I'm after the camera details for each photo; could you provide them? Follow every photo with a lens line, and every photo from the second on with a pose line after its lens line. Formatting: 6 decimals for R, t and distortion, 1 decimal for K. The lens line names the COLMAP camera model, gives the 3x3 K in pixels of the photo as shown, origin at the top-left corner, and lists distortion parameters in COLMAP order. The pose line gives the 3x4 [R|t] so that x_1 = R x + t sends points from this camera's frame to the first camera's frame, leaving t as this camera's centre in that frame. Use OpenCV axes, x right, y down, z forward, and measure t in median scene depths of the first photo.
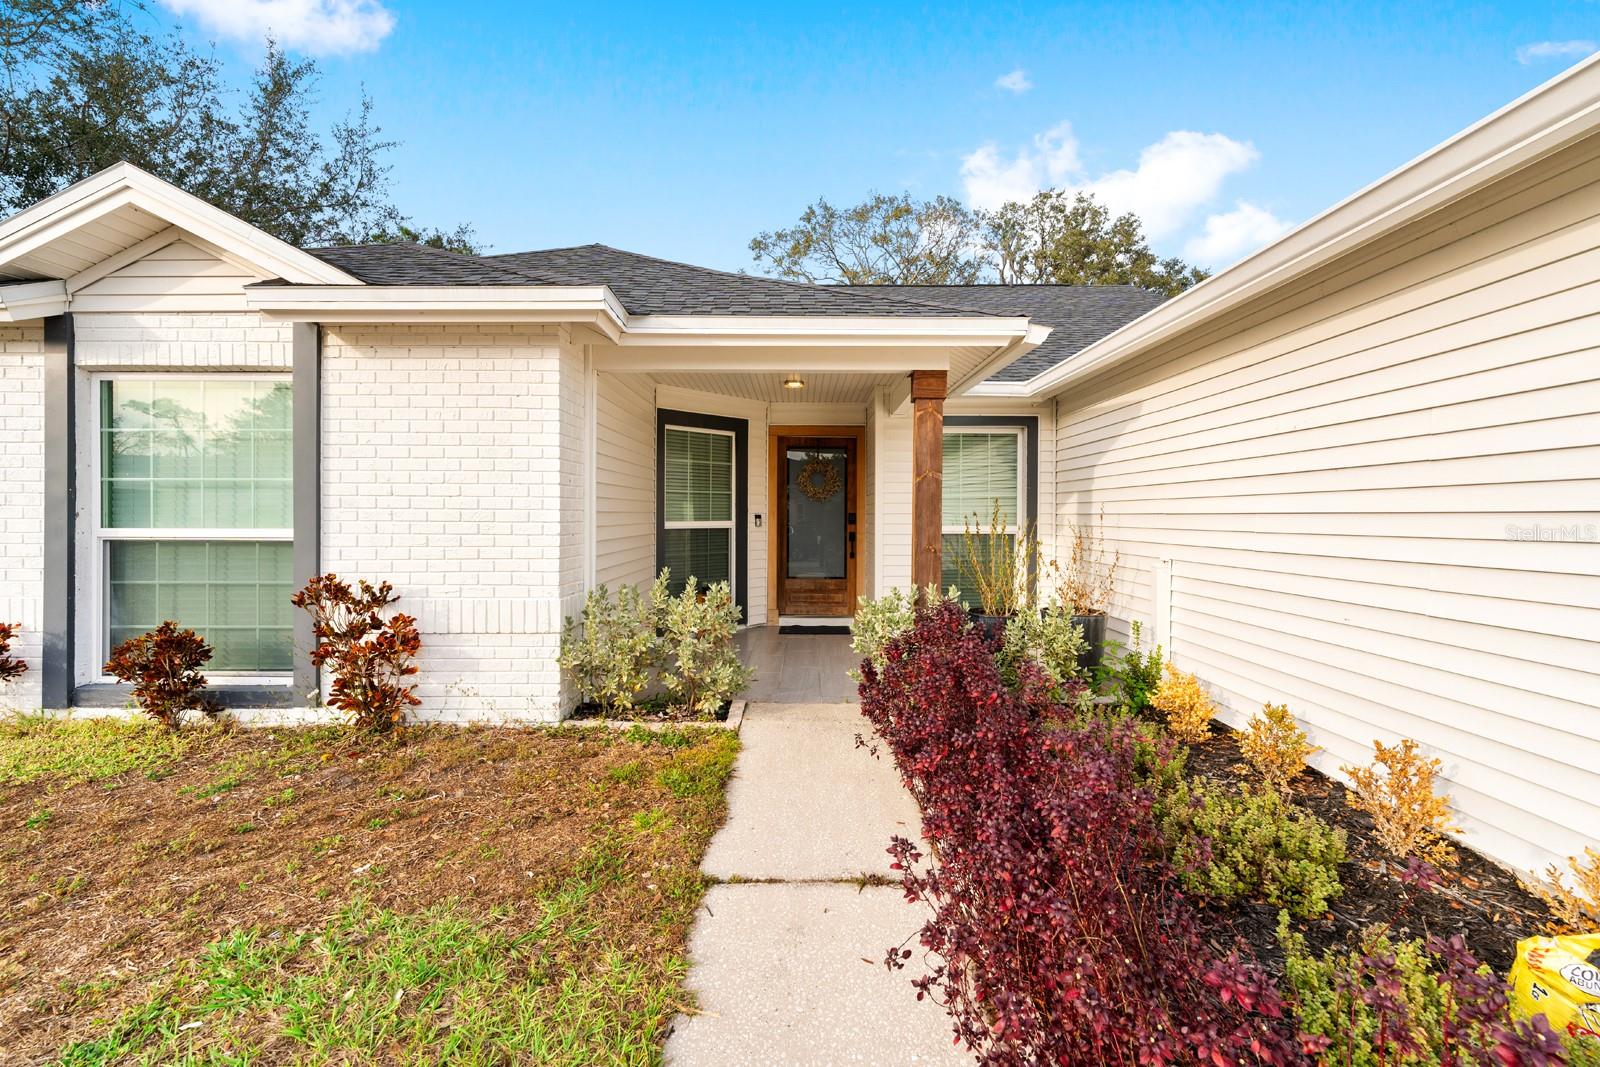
lens RADIAL K [[648.5, 0, 803.9], [0, 648.5, 510.0], [0, 0, 1]] dist [0.002039, 0.000120]
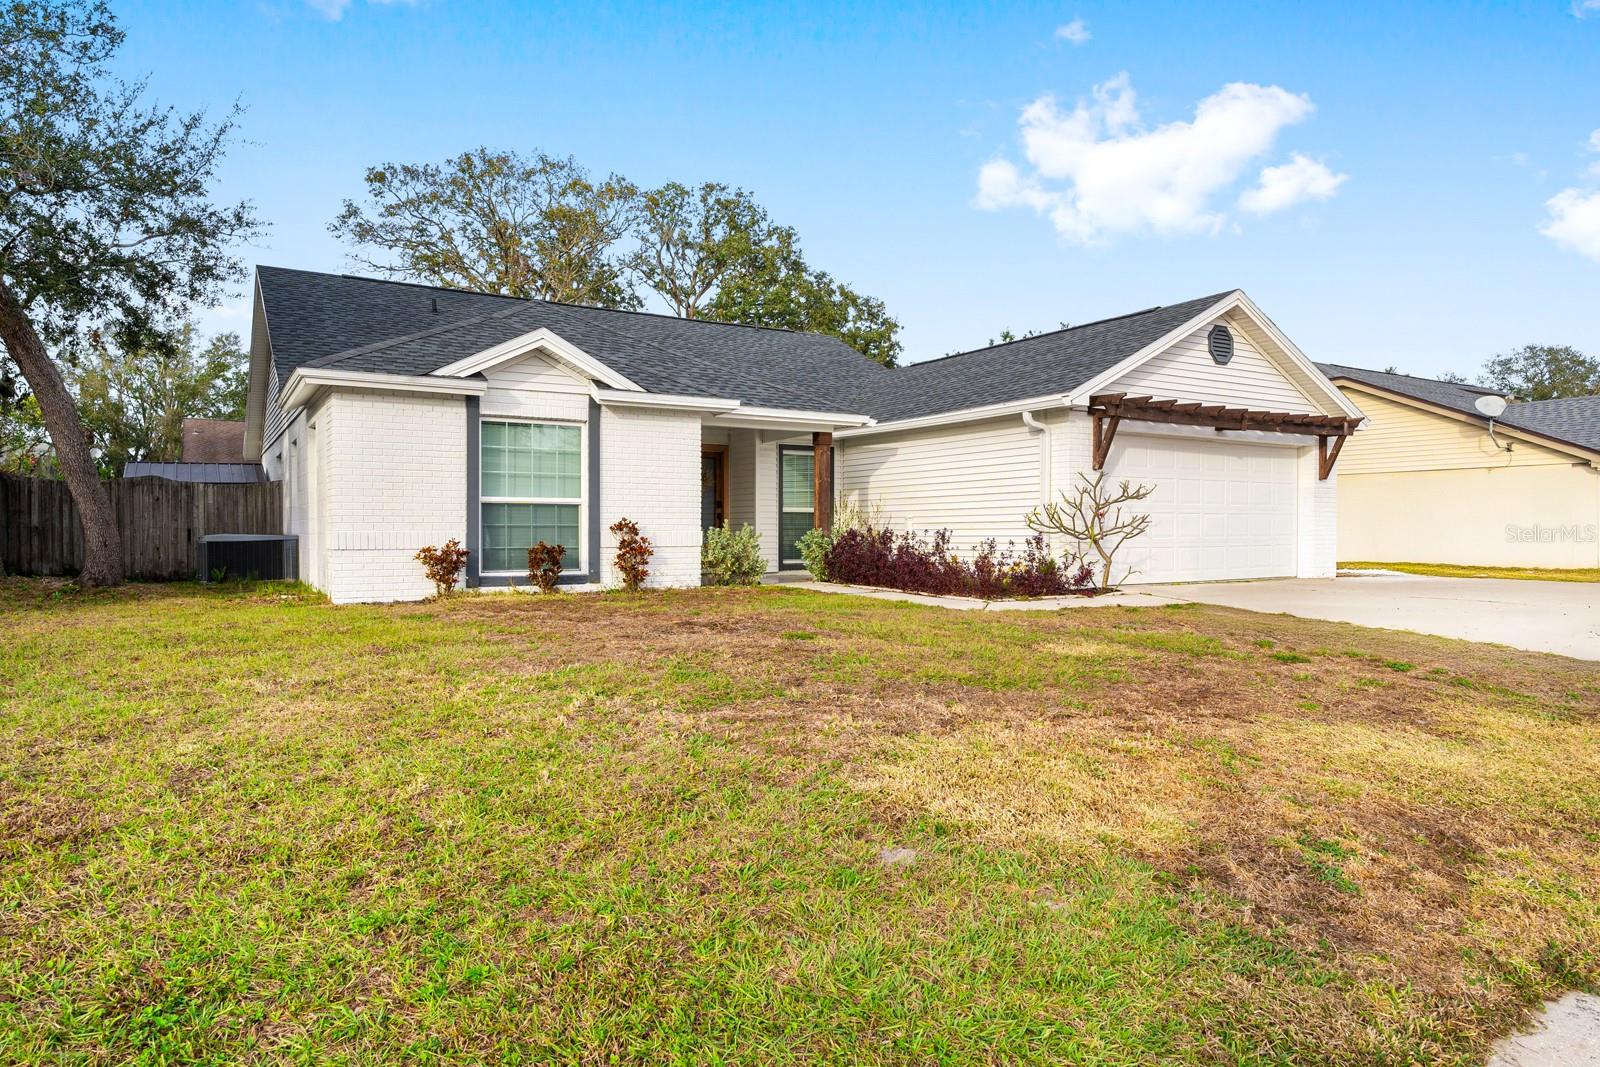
lens RADIAL K [[971.1, 0, 798.8], [0, 971.1, 531.8], [0, 0, 1]] dist [-0.001065, -0.000140]
pose [[0.852152, -0.004833, 0.523272, -1.775221], [0.001047, 0.999971, 0.007531, 0.111493], [-0.523294, -0.005870, 0.852132, -1.954752]]
